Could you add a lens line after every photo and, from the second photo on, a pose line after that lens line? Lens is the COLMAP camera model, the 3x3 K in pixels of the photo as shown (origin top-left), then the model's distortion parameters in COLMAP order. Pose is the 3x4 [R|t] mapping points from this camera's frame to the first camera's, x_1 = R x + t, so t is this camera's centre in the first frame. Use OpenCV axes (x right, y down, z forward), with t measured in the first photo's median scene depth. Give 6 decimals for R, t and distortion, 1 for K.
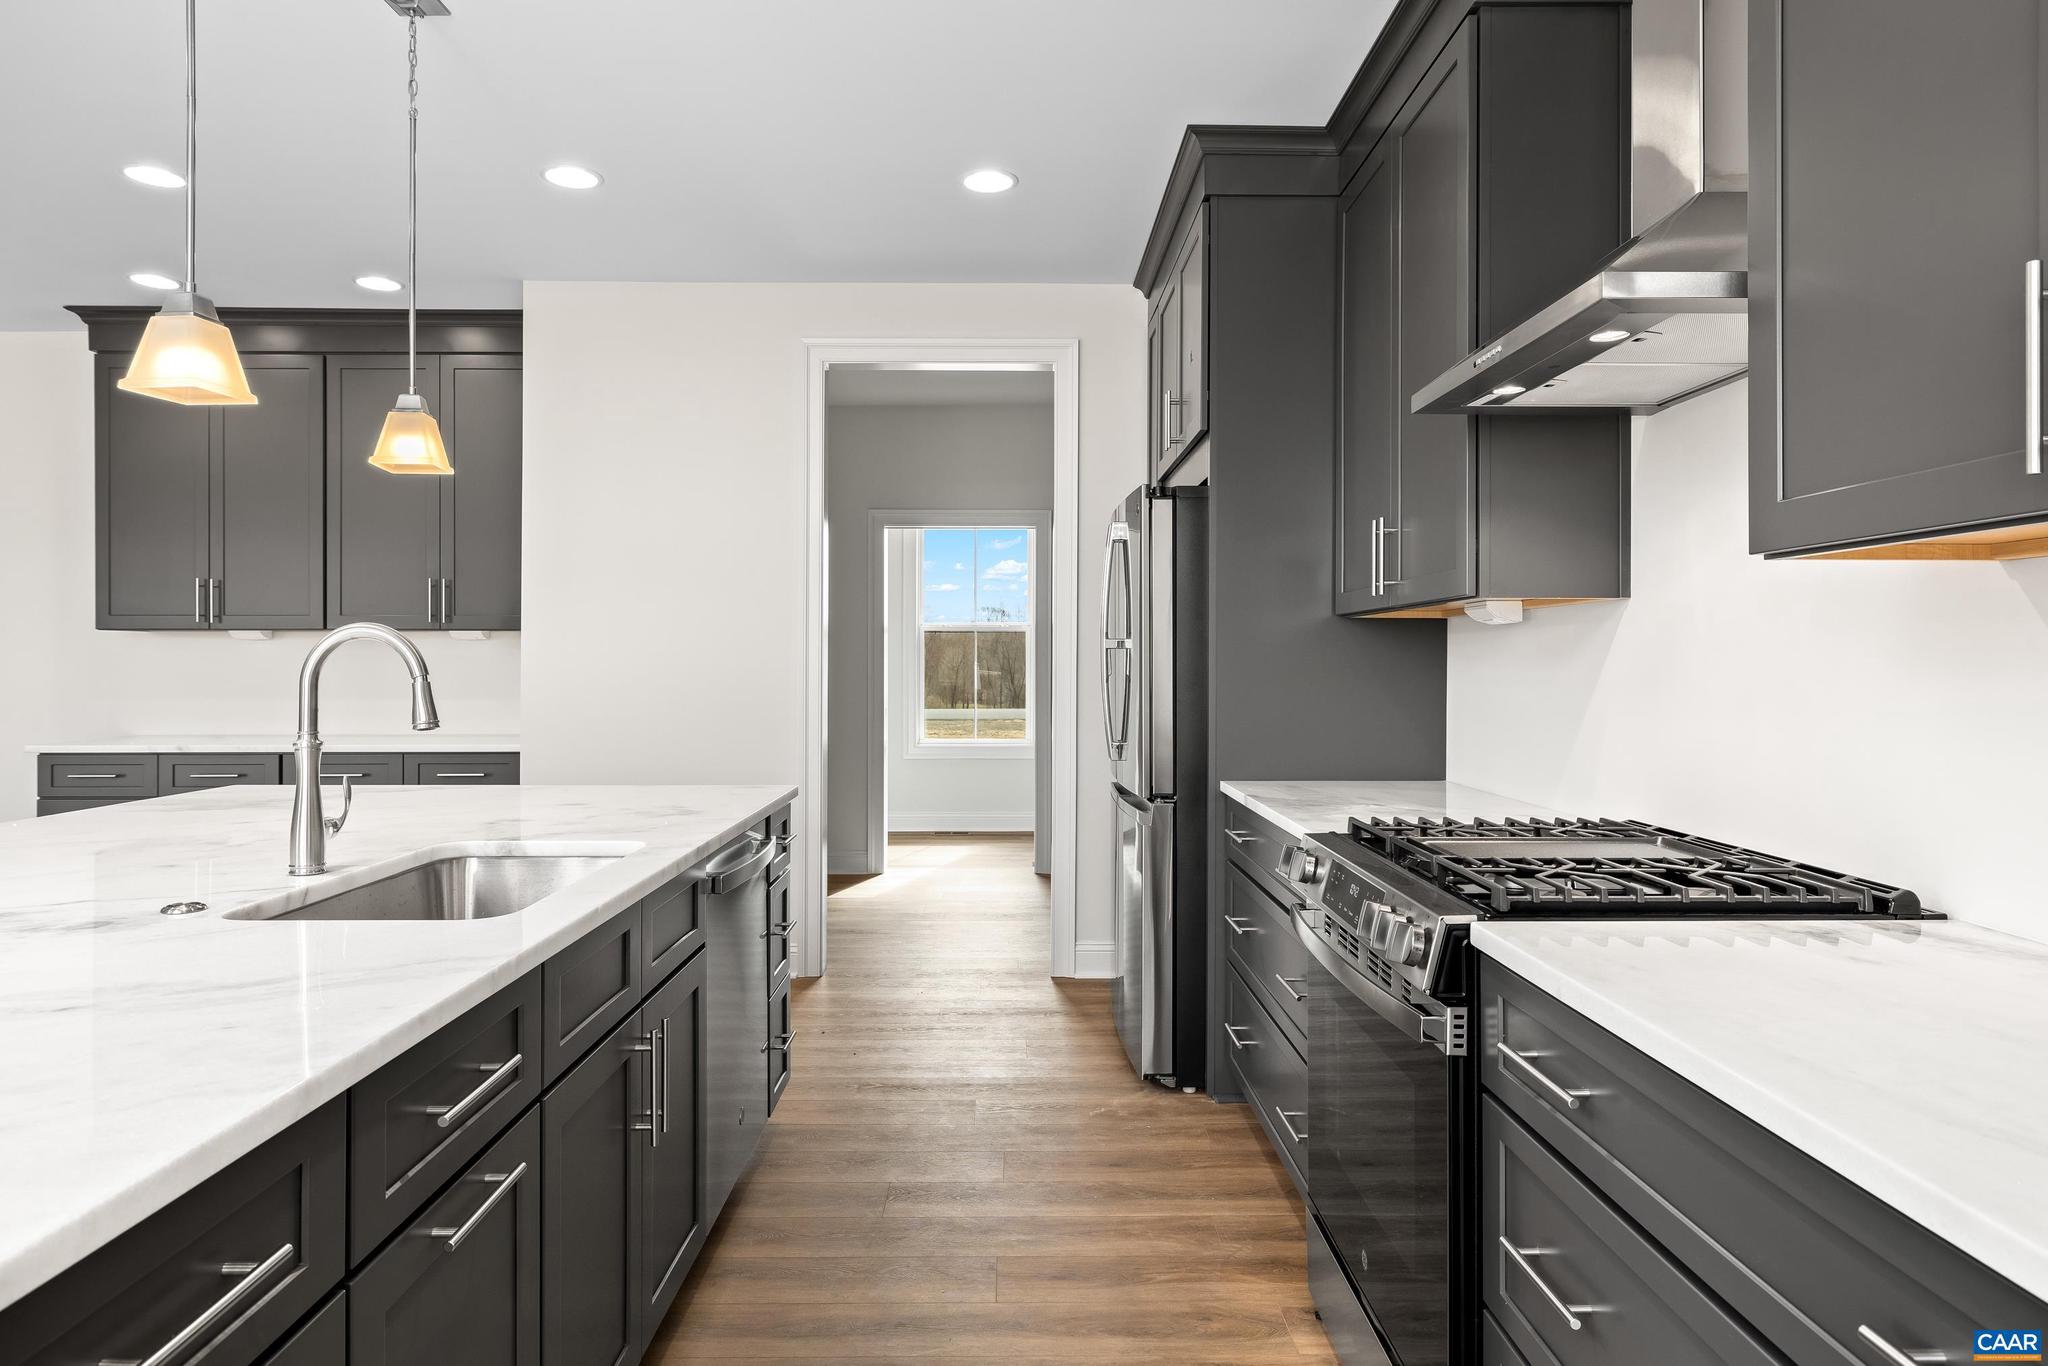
lens RADIAL K [[1195.1, 0, 1015.9], [0, 1195.1, 652.9], [0, 0, 1]] dist [0.006815, -0.005255]
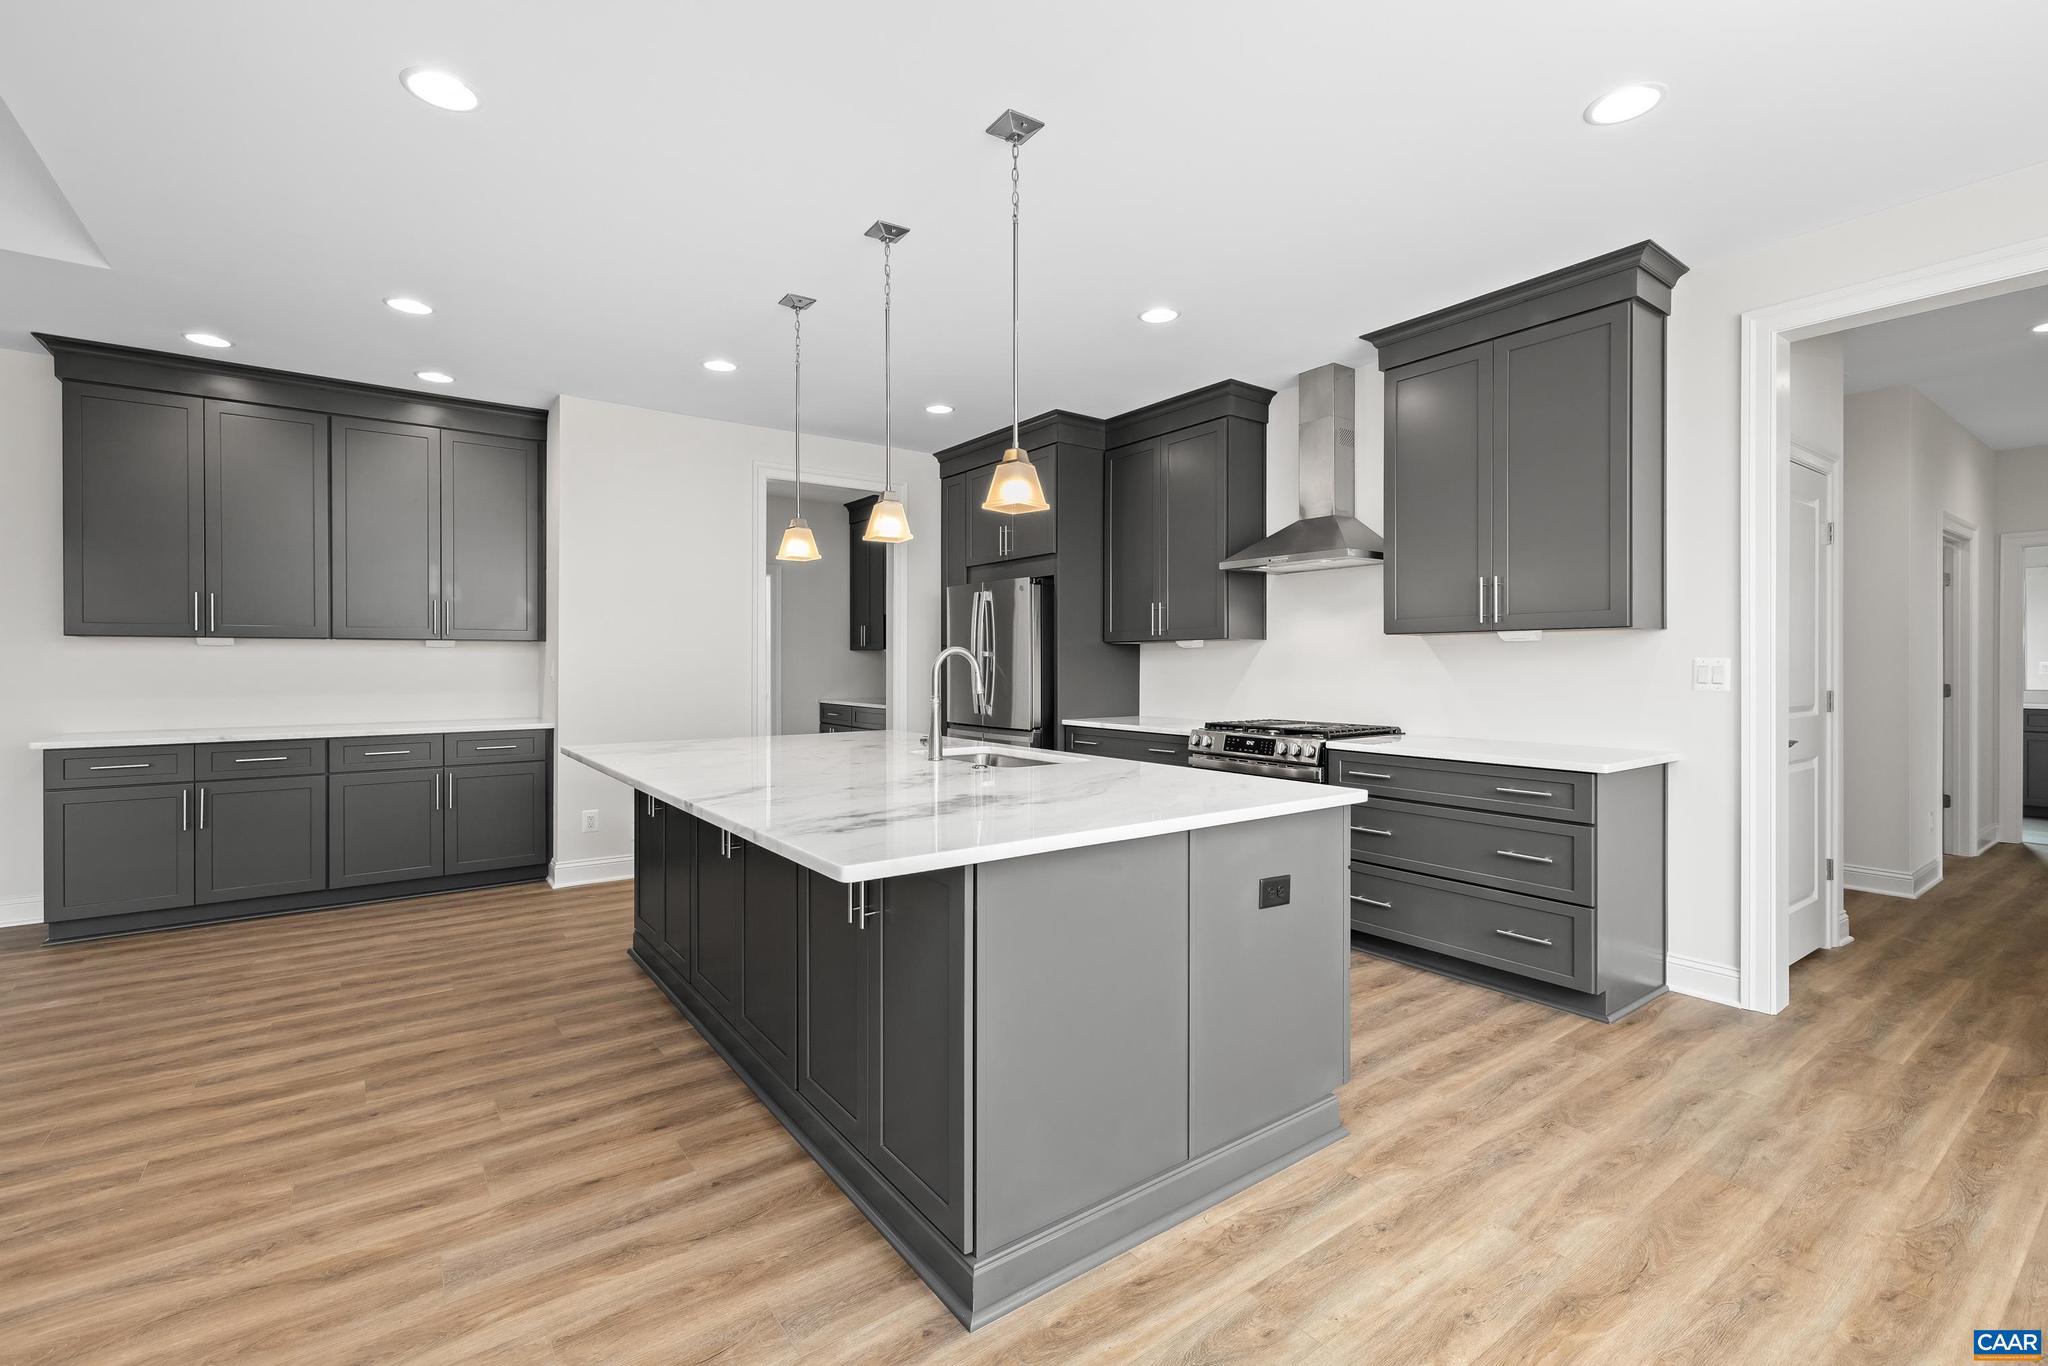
lens RADIAL K [[891.1, 0, 1010.3], [0, 891.1, 670.4], [0, 0, 1]] dist [0.004291, -0.000460]
pose [[0.816895, -0.006570, 0.576749, -0.567766], [-0.002799, 0.999878, 0.015354, -0.003041], [-0.576779, -0.014157, 0.816777, -0.164542]]
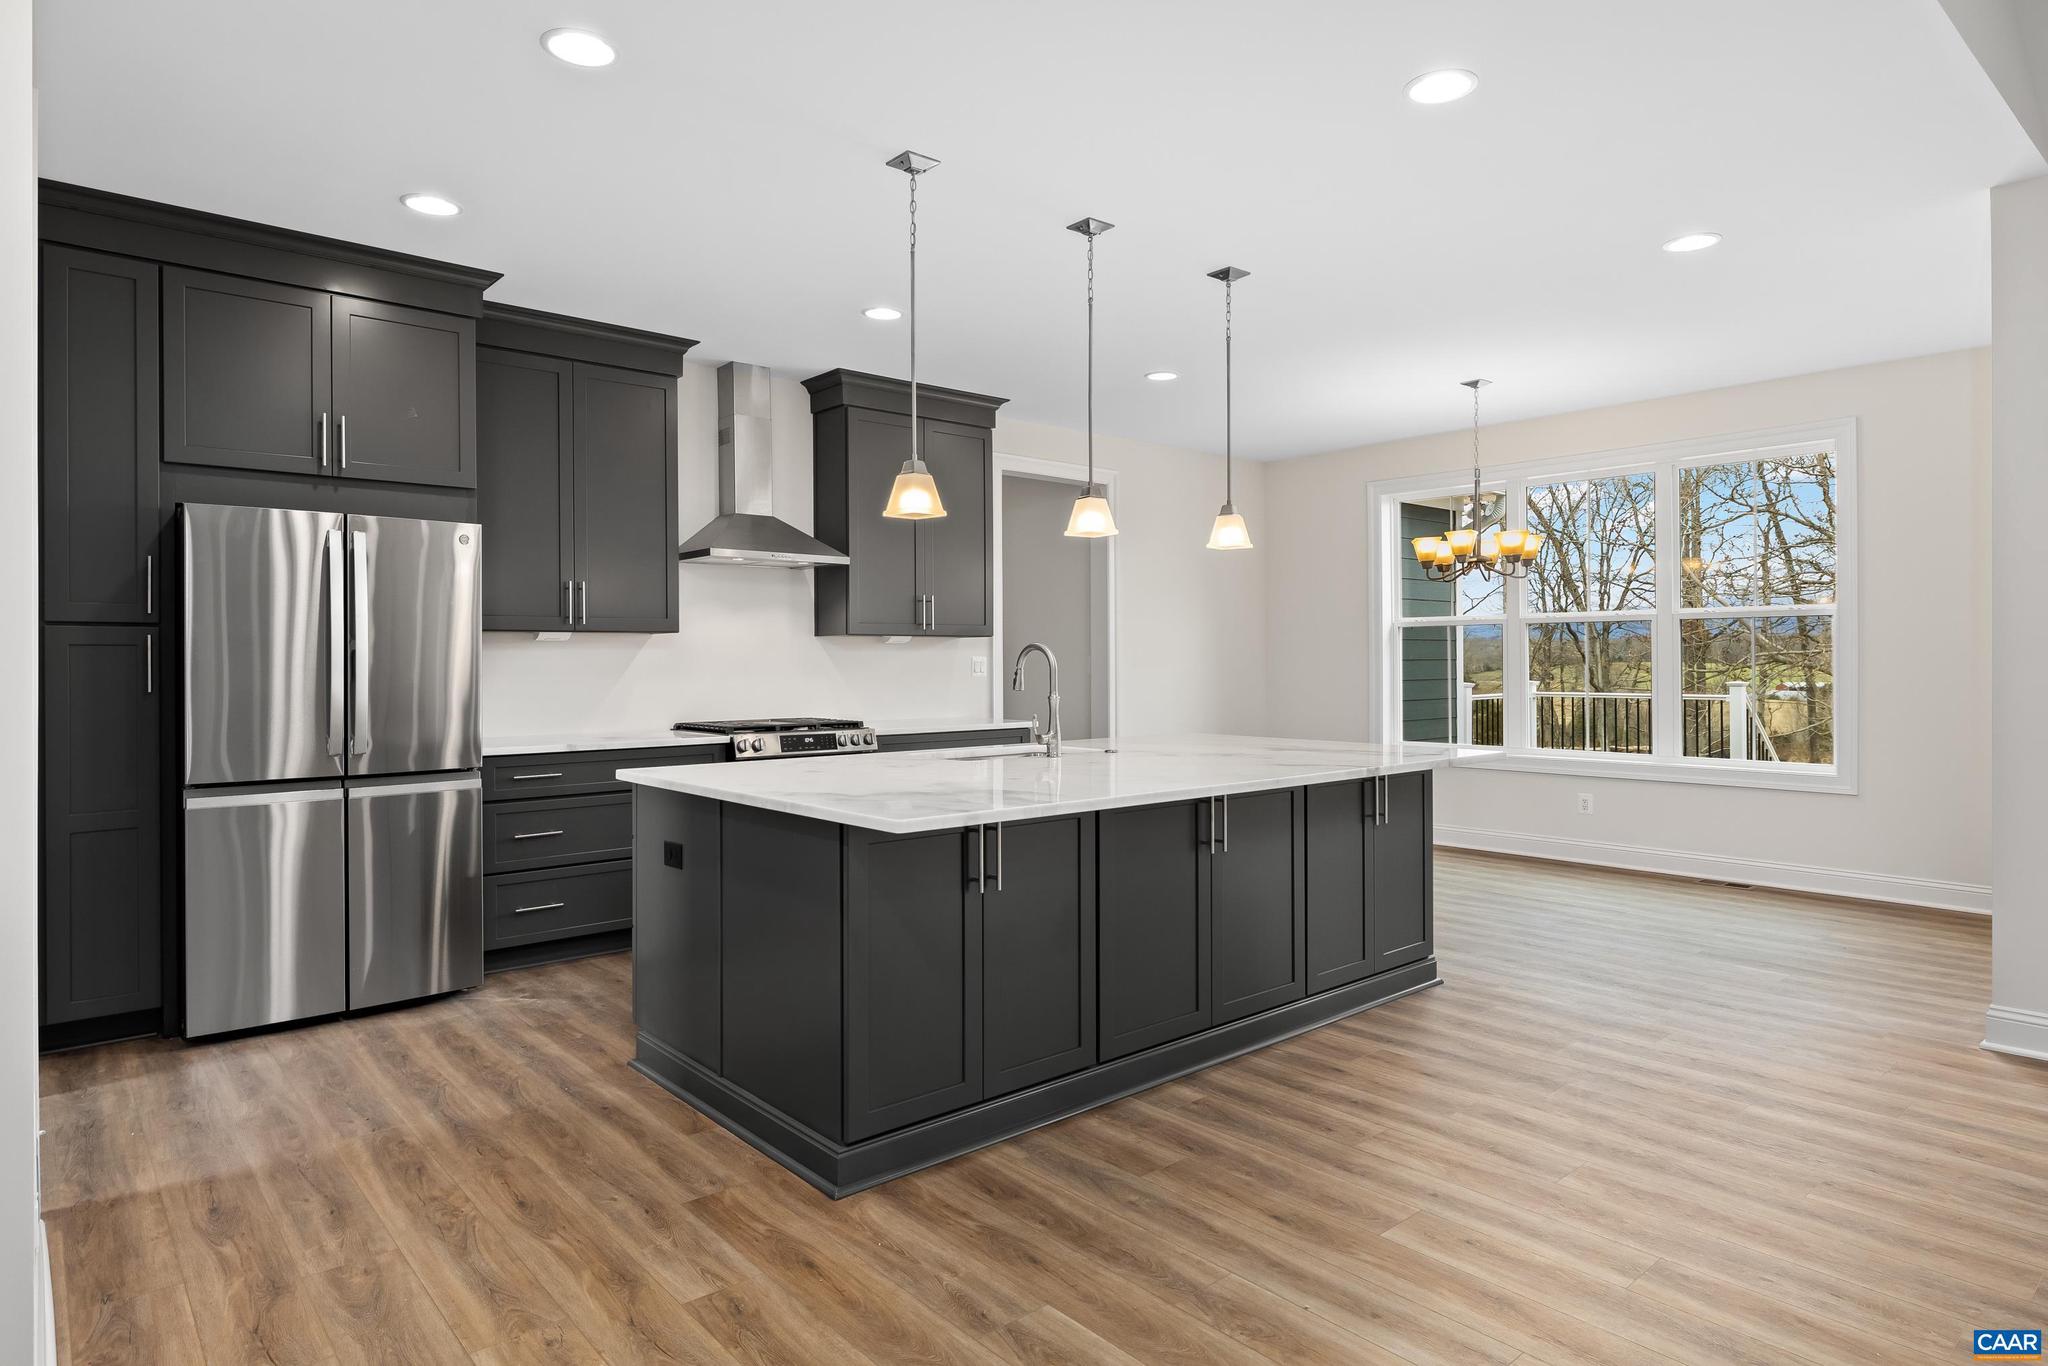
lens RADIAL K [[1158.8, 0, 1018.1], [0, 1158.8, 667.7], [0, 0, 1]] dist [0.000192, -0.000678]
pose [[-0.641902, -0.006412, 0.766760, -0.870175], [-0.003496, 0.999979, 0.005436, 0.003265], [-0.766779, 0.000808, -0.641911, 0.972112]]
